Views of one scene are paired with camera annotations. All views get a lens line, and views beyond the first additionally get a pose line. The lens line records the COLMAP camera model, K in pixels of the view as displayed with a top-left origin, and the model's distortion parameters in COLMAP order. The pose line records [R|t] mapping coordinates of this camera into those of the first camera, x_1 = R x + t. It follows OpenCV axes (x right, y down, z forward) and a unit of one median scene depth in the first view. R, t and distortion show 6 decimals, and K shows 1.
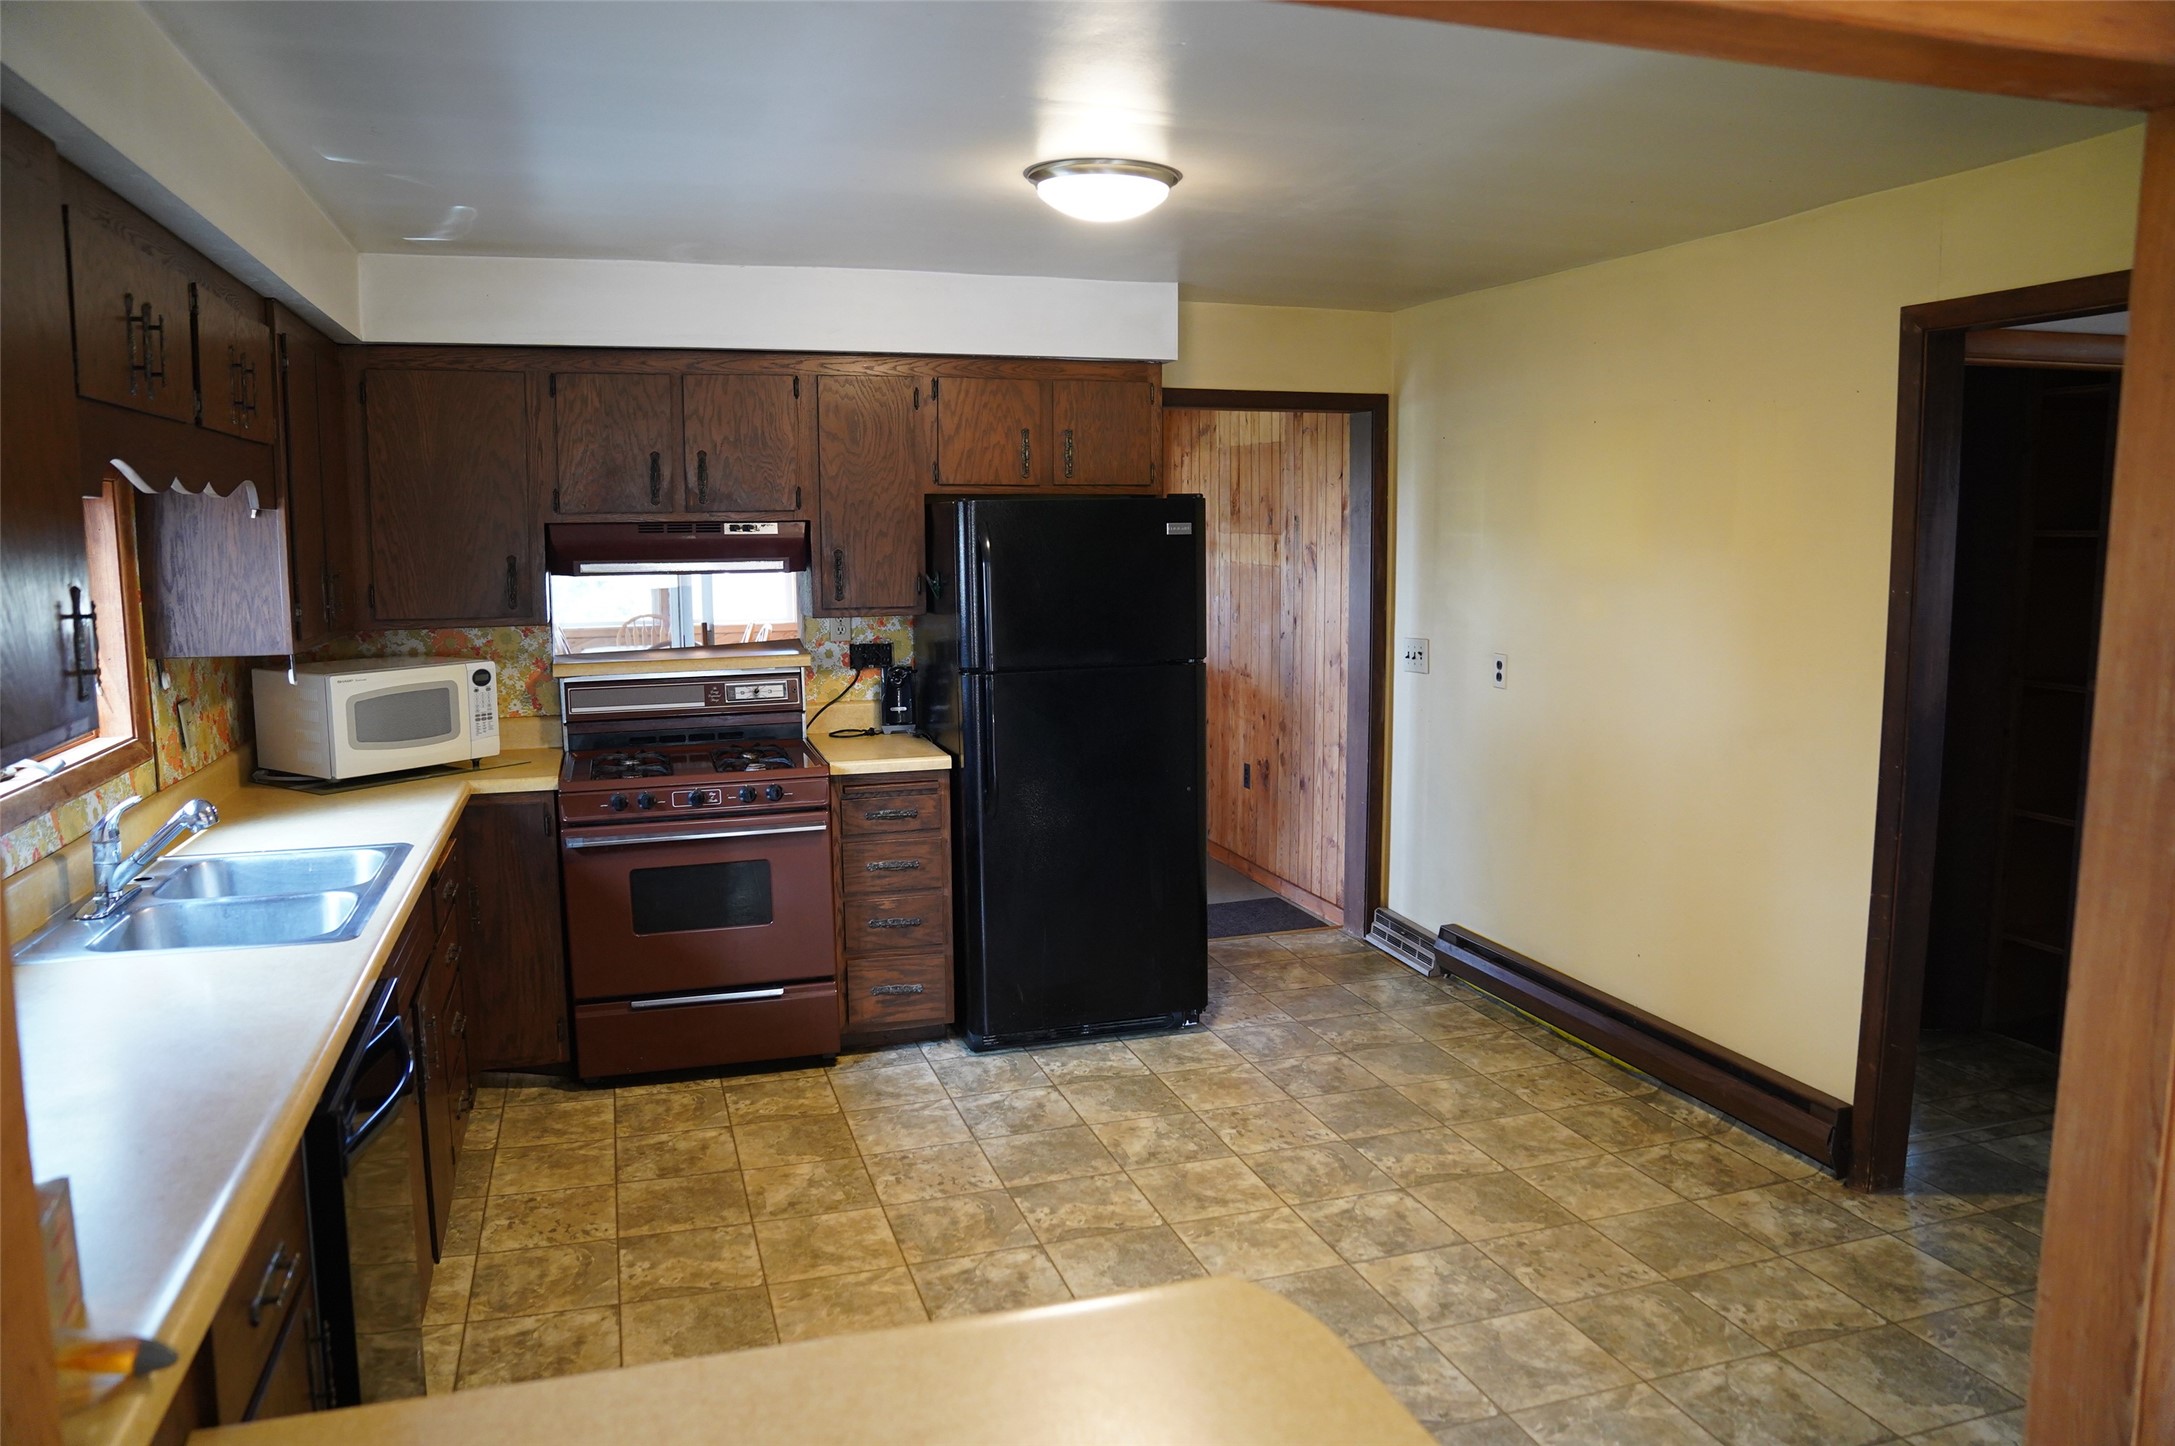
lens RADIAL K [[1524.4, 0, 1086.4], [0, 1524.4, 723.4], [0, 0, 1]] dist [-0.006868, -0.002641]
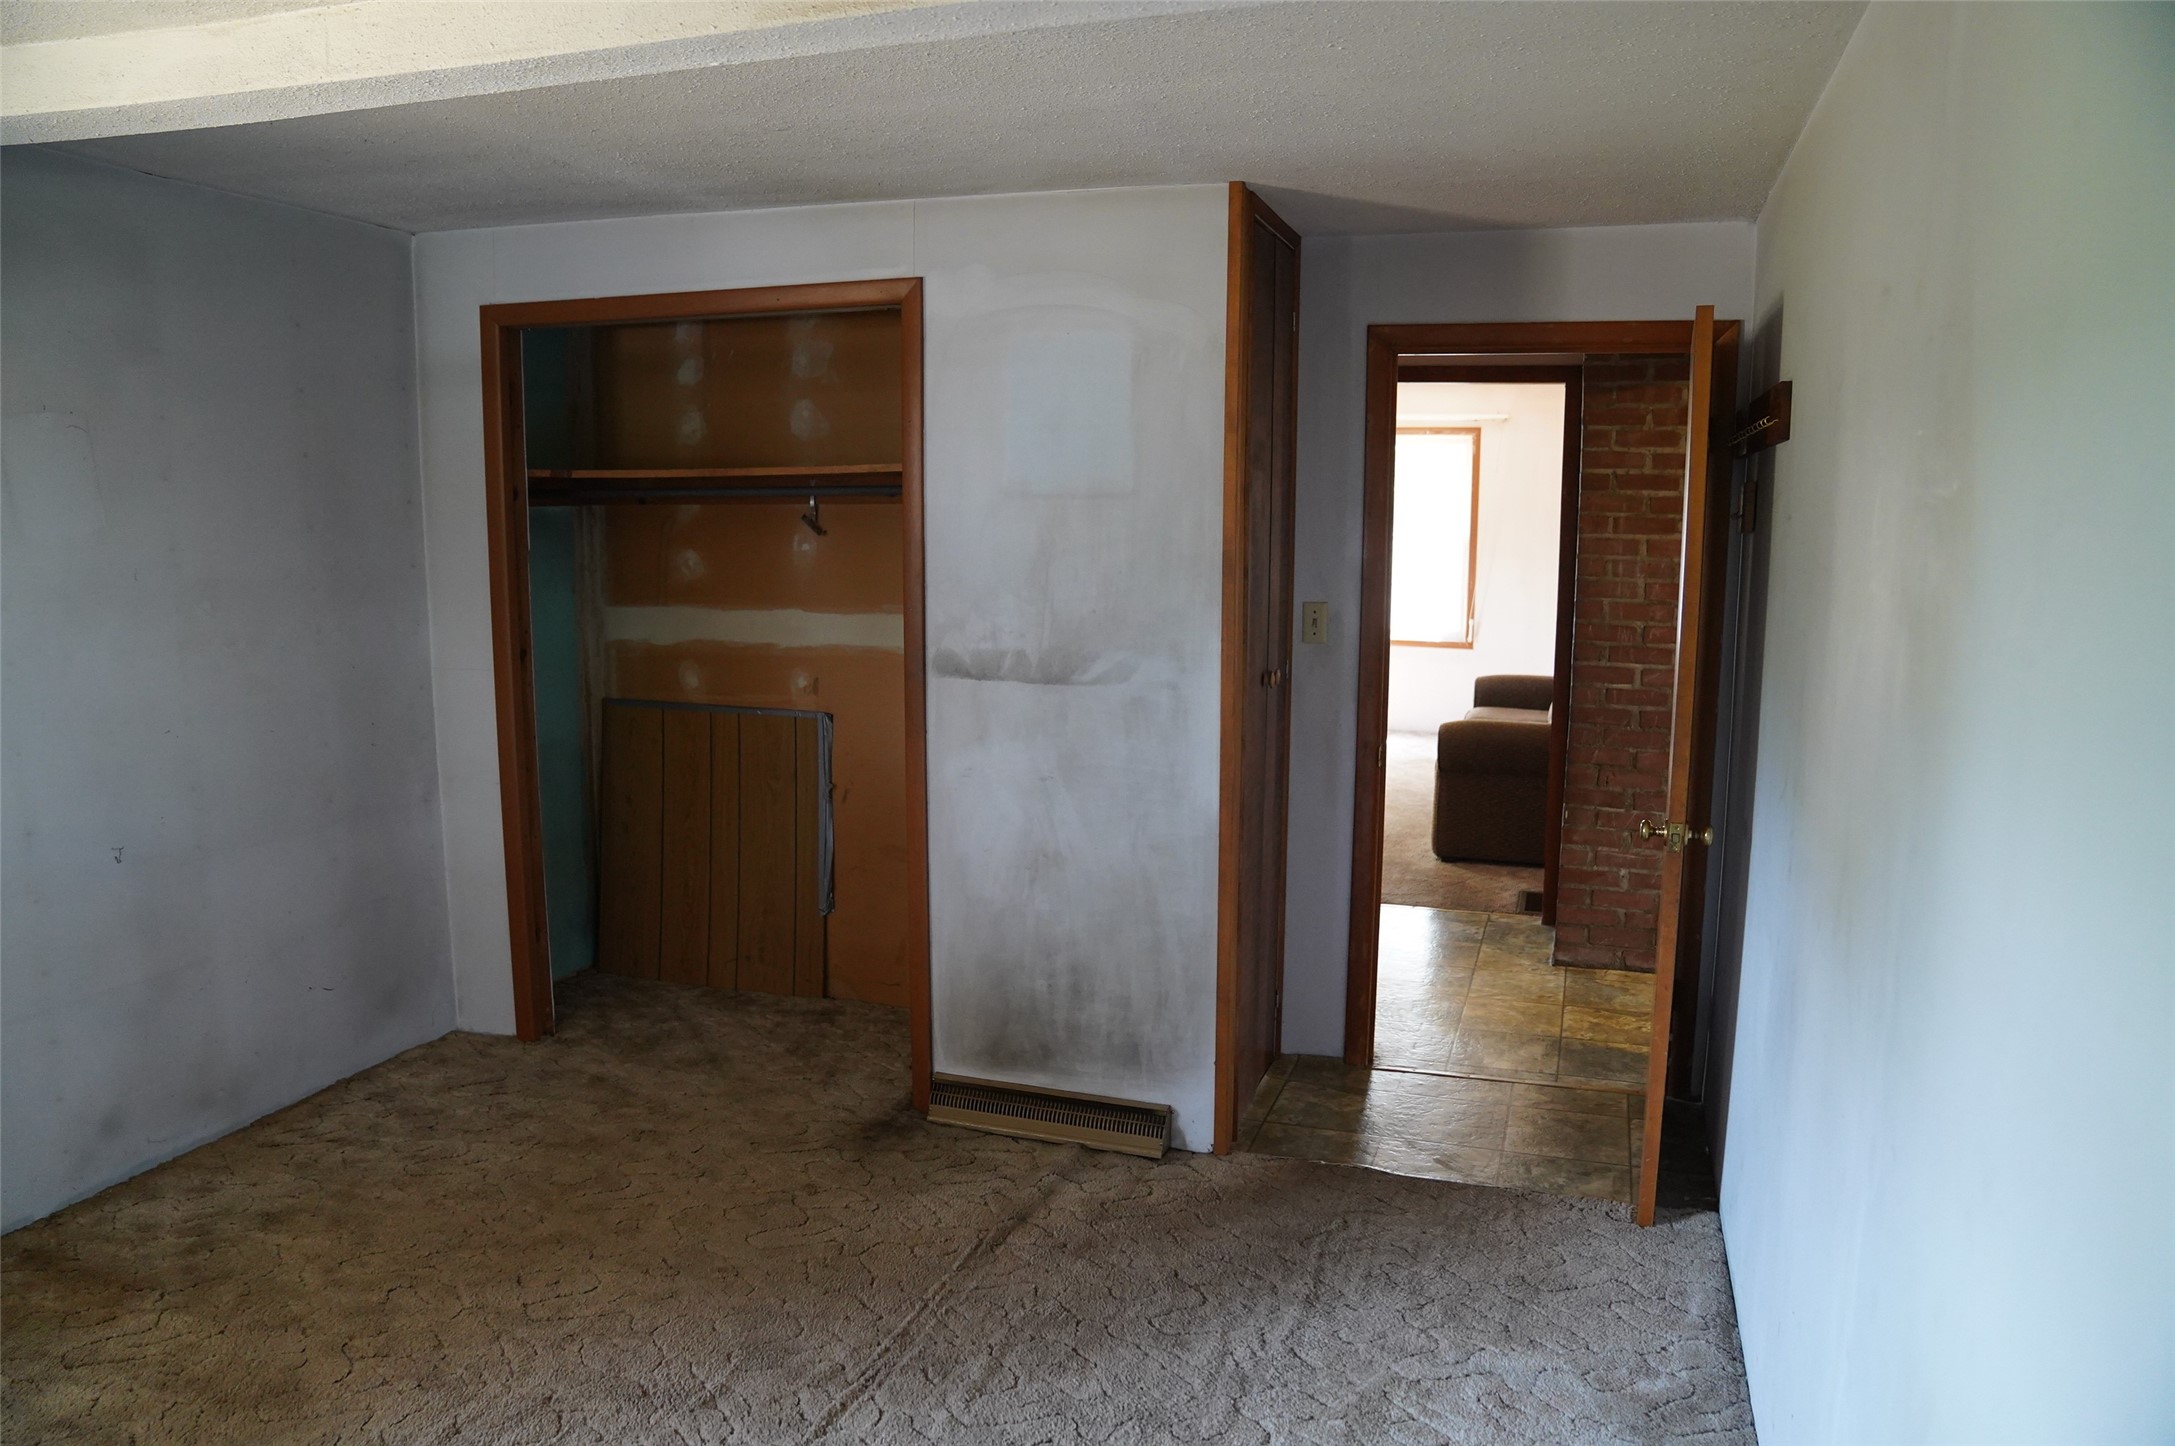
lens RADIAL K [[1524.4, 0, 1084.8], [0, 1524.4, 724.7], [0, 0, 1]] dist [-0.006868, -0.002641]
pose [[-0.803416, -0.109878, 0.585192, -0.459519], [0.064548, 0.960960, 0.269052, -0.257160], [-0.591909, 0.253933, -0.764958, 1.796055]]
